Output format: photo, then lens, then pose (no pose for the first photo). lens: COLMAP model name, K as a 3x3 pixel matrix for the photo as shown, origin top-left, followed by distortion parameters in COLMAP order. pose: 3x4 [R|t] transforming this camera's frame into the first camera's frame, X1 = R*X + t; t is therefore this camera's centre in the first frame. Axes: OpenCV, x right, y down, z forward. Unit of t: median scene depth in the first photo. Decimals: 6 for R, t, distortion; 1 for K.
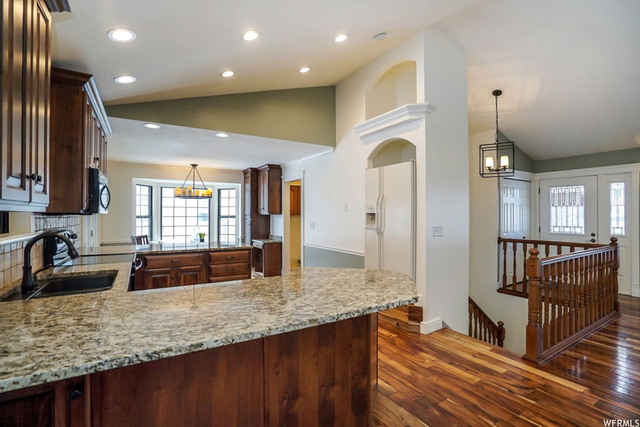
lens RADIAL K [[301.8, 0, 323.0], [0, 301.8, 214.6], [0, 0, 1]] dist [-0.038343, 0.007478]
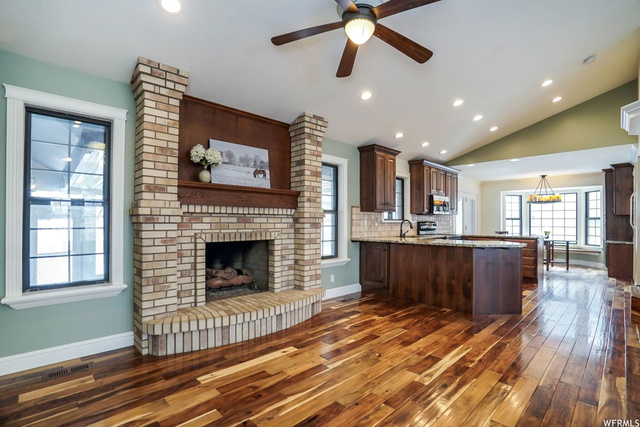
lens RADIAL K [[301.8, 0, 322.5], [0, 301.8, 218.7], [0, 0, 1]] dist [-0.038343, 0.007478]
pose [[0.223388, -0.009692, -0.974681, 0.827788], [-0.003125, 0.999938, -0.010659, 0.039444], [0.974725, 0.005427, 0.223344, -0.230196]]
